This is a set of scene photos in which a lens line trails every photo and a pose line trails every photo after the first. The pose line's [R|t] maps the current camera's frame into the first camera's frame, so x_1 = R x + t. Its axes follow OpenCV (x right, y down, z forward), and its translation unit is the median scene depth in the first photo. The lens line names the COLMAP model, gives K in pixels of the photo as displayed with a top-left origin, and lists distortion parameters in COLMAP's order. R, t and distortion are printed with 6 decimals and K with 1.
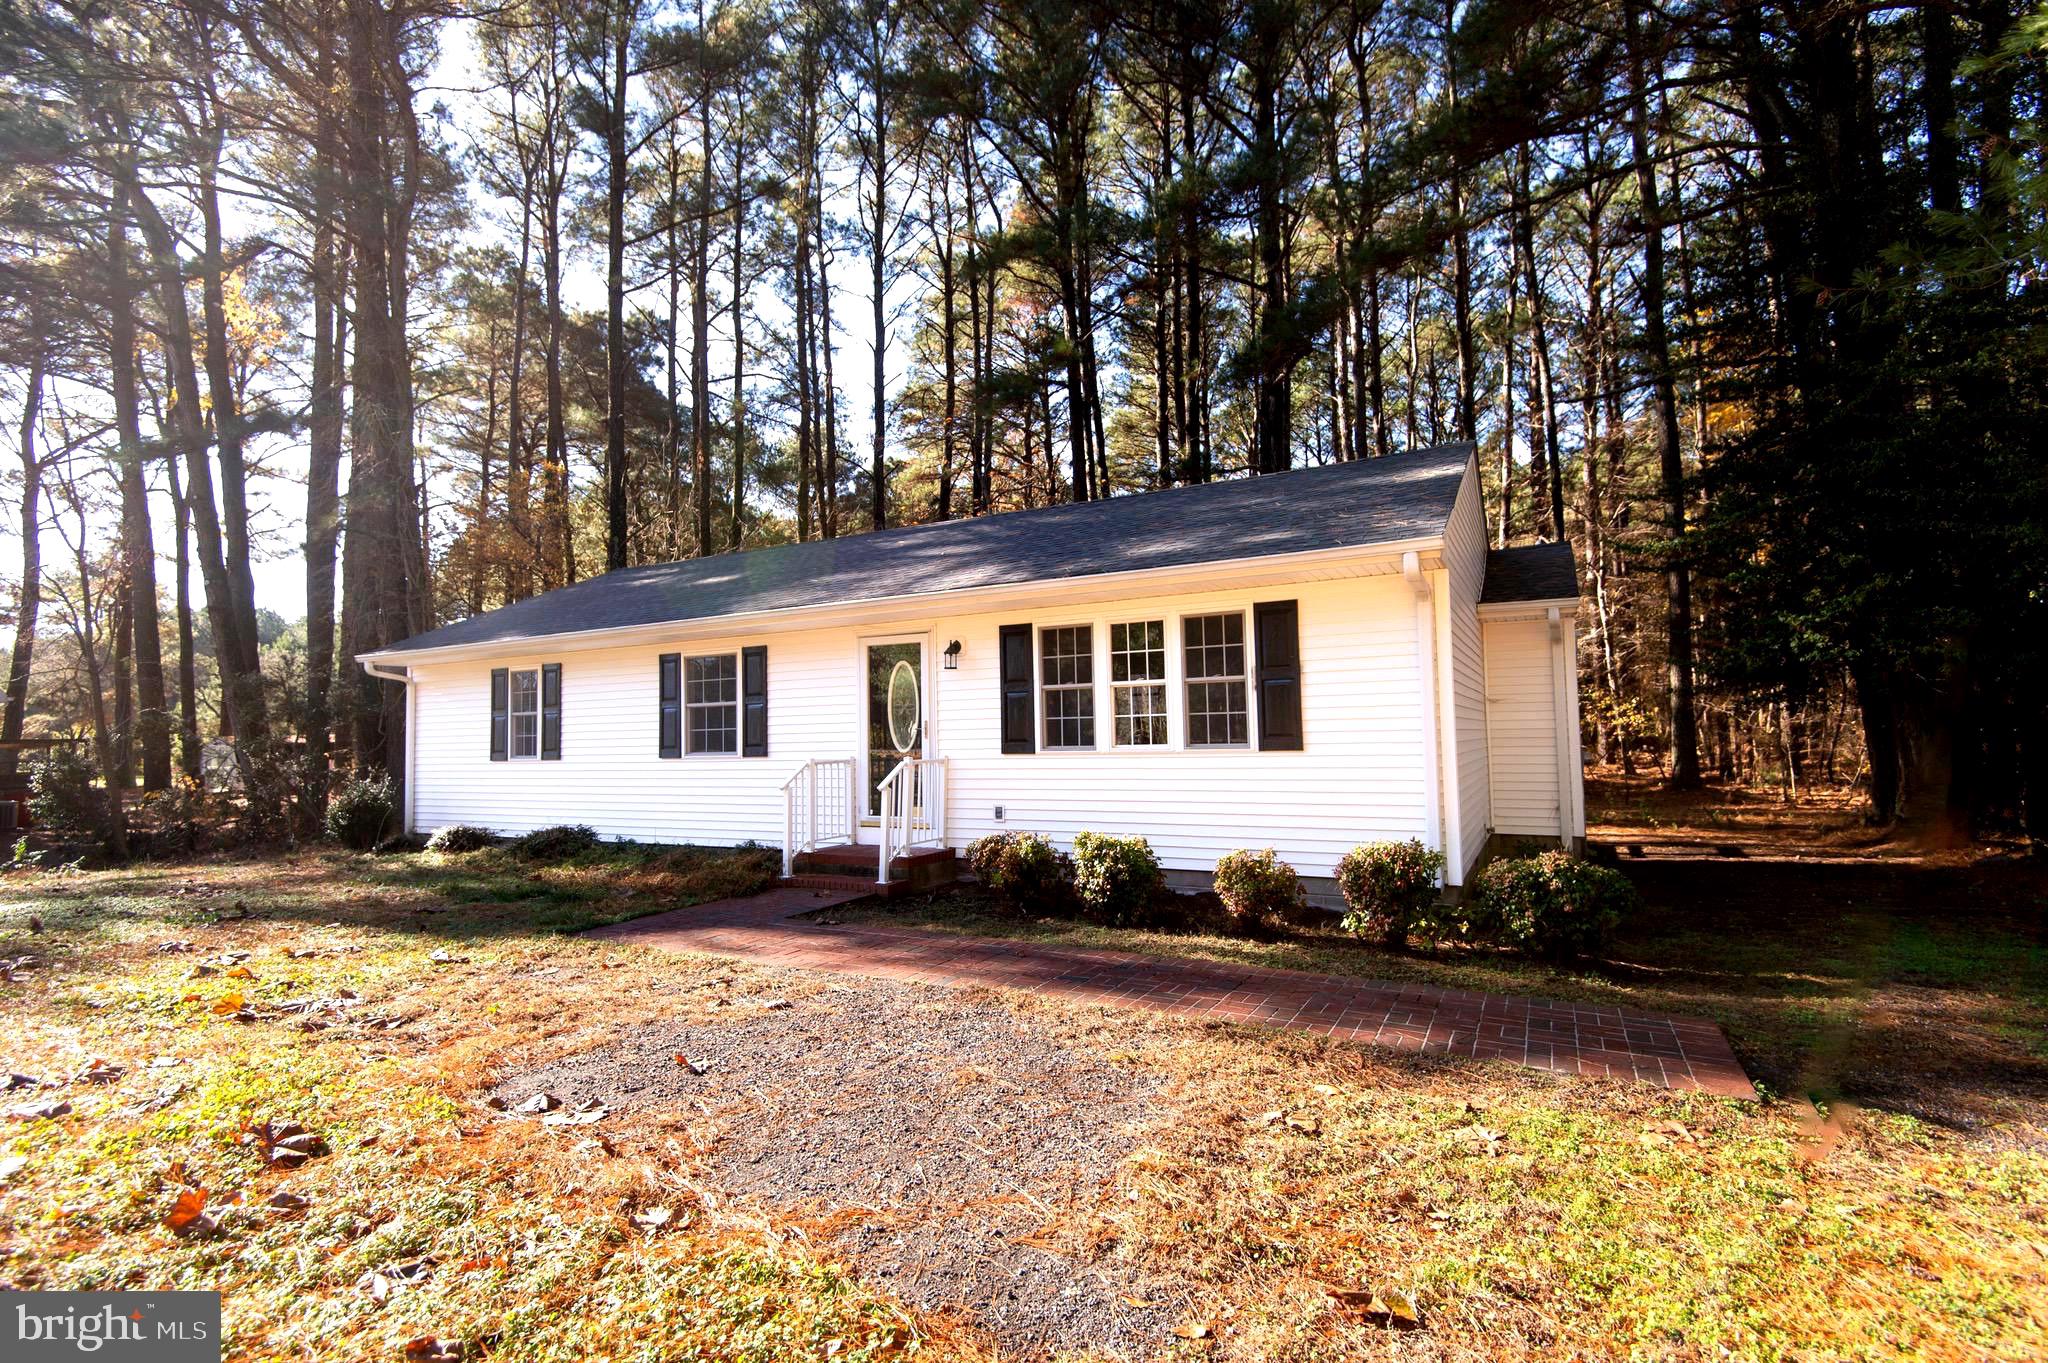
lens RADIAL K [[993.8, 0, 1024.0], [0, 993.8, 681.5], [0, 0, 1]] dist [0.015355, -0.006279]
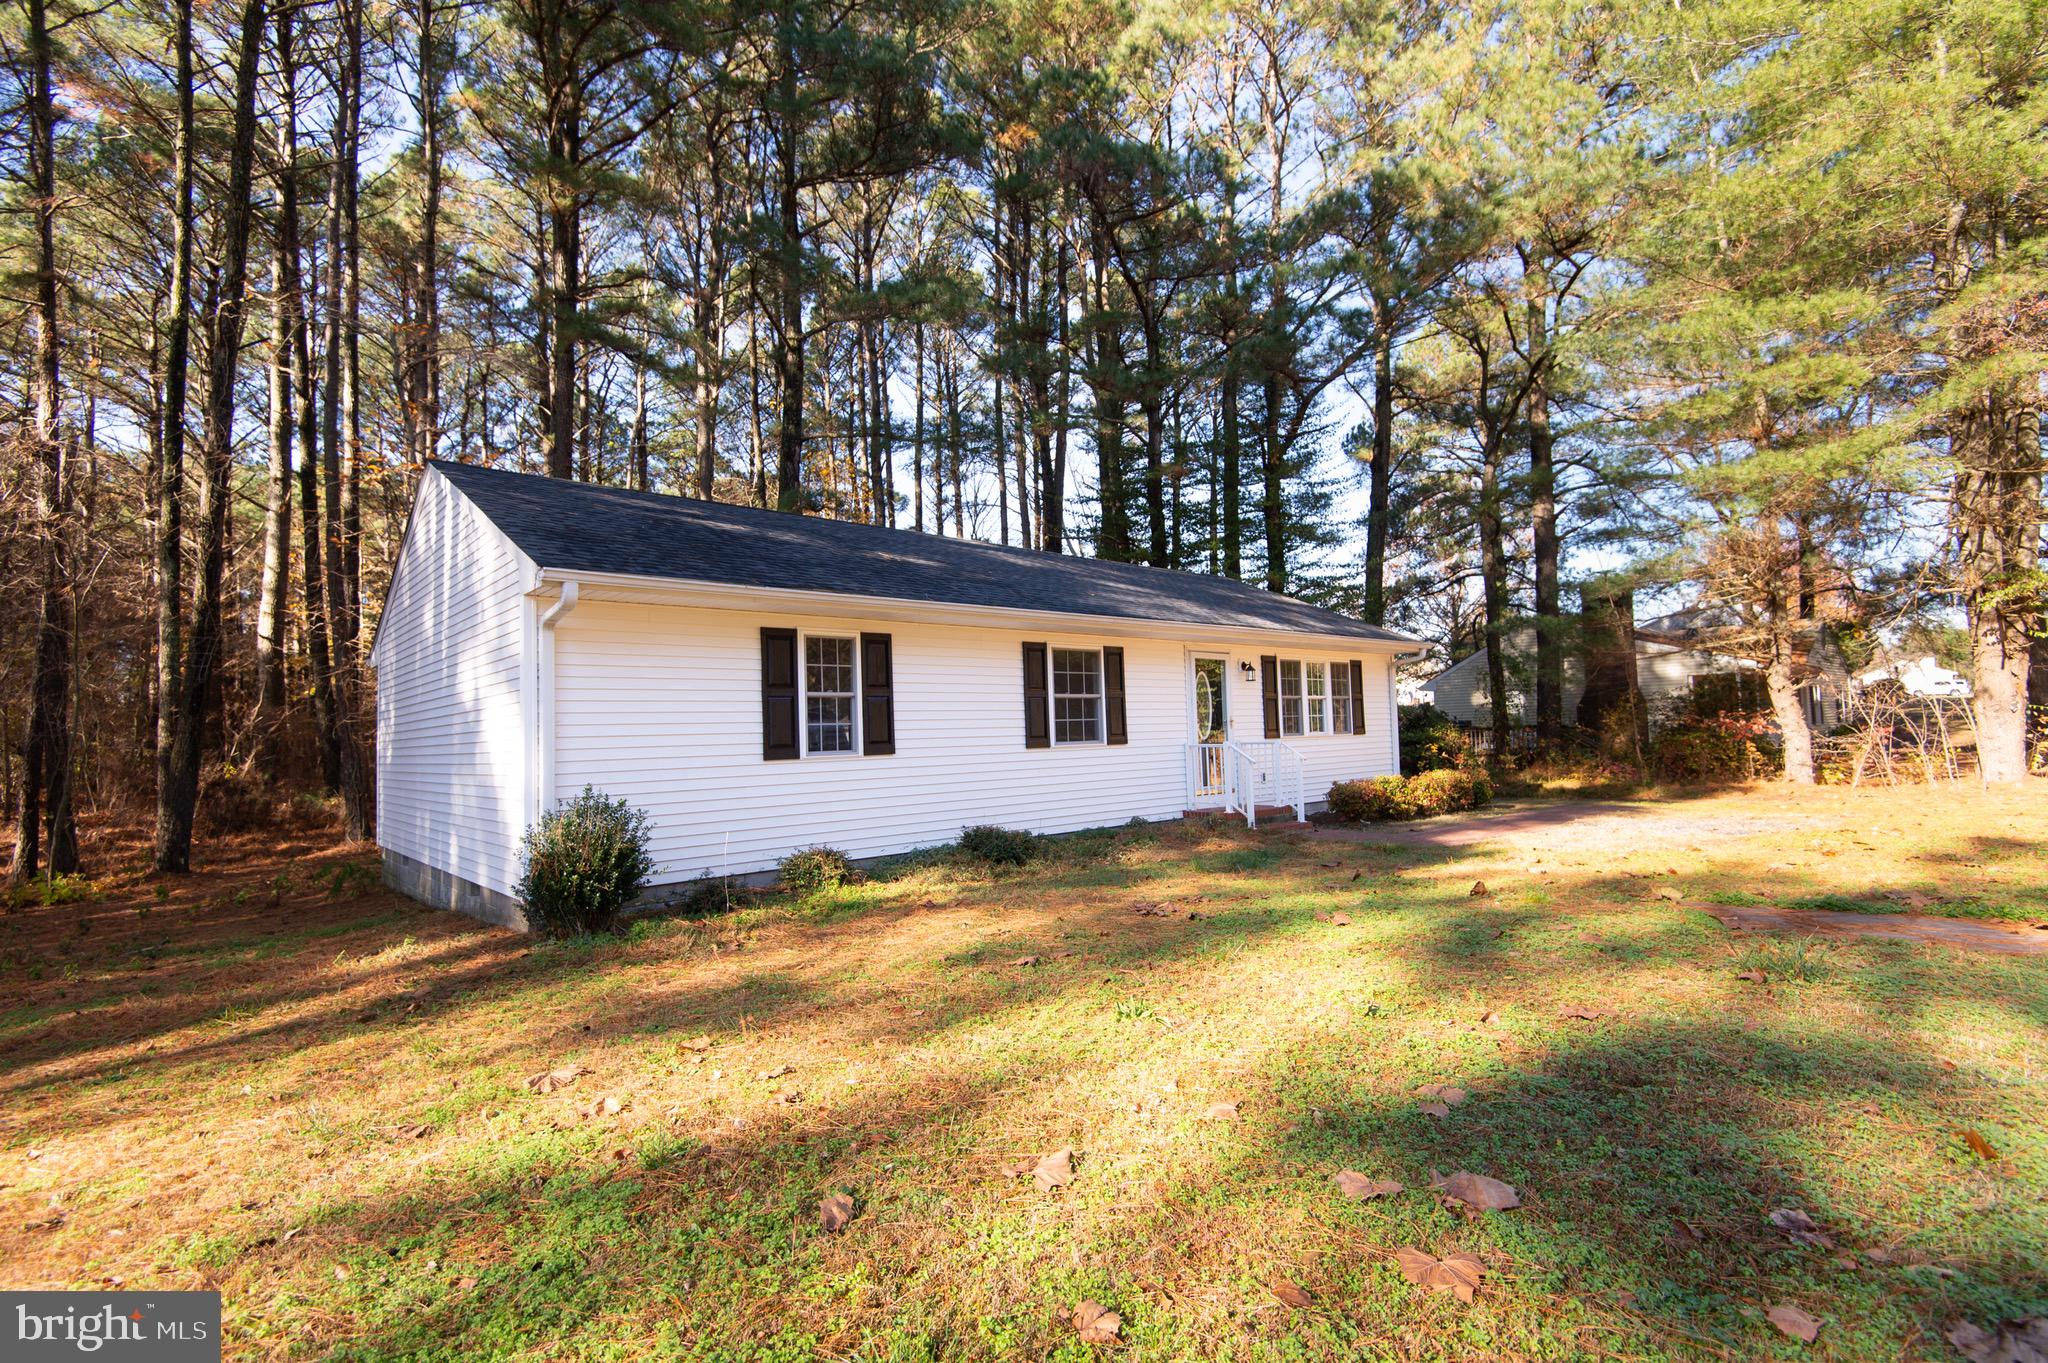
lens RADIAL K [[955.8, 0, 1011.5], [0, 955.8, 673.9], [0, 0, 1]] dist [0.047139, -0.030139]
pose [[0.342123, 0.071954, 0.936896, -1.546088], [-0.029589, 0.997394, -0.065795, 0.081766], [-0.939189, -0.005212, 0.343361, 0.854826]]
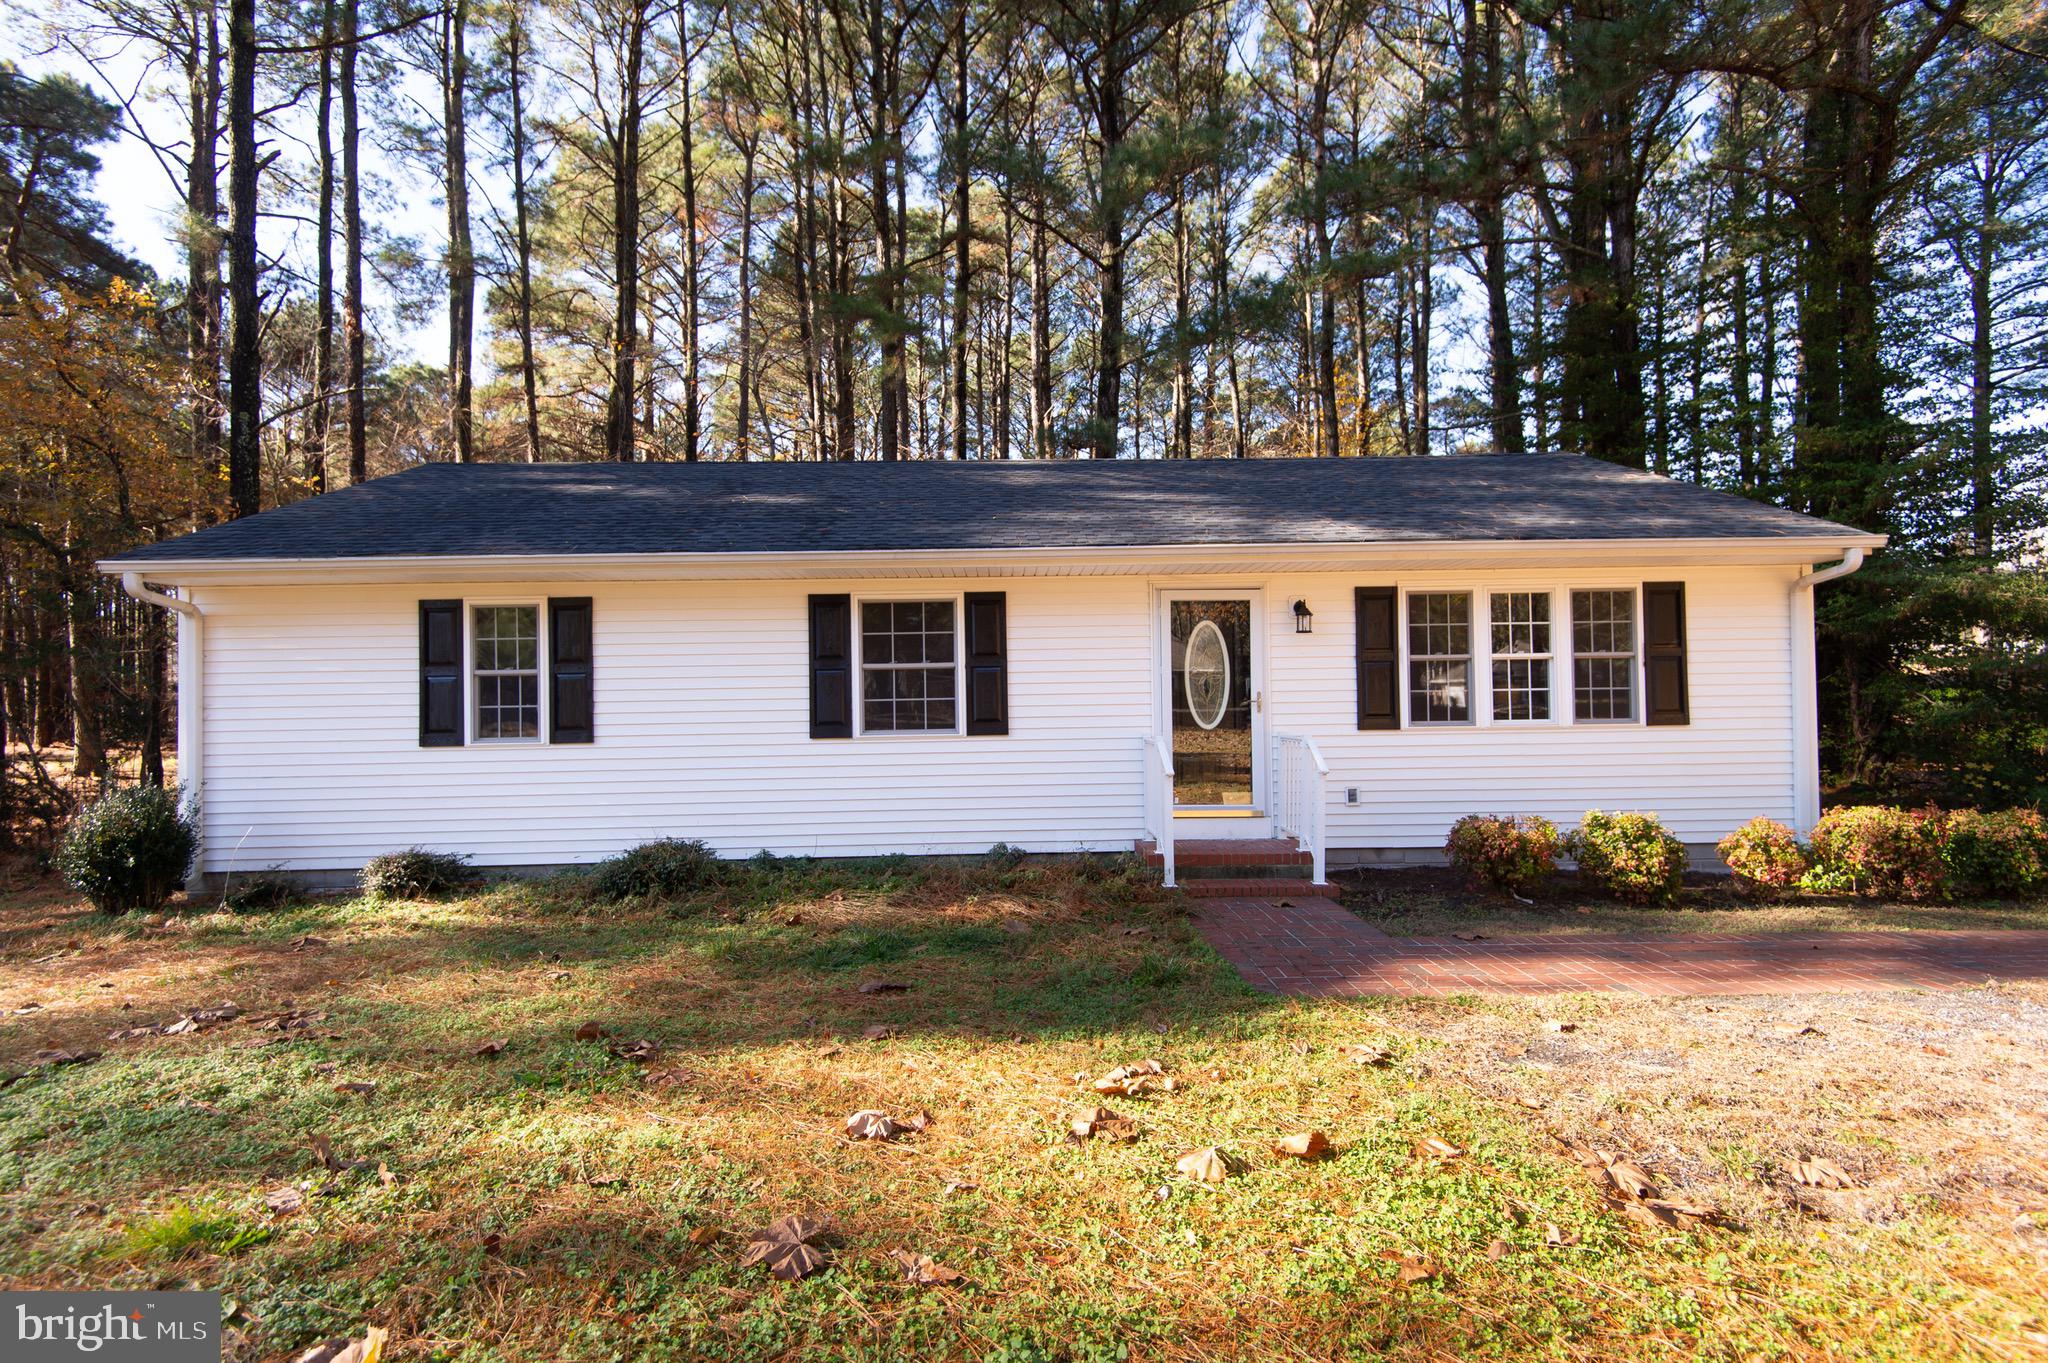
lens RADIAL K [[955.8, 0, 1011.5], [0, 955.8, 673.9], [0, 0, 1]] dist [0.047139, -0.030139]
pose [[0.866788, 0.030066, 0.497770, -0.723915], [-0.030199, 0.999514, -0.007786, 0.038184], [-0.497762, -0.008283, 0.867274, 0.400061]]
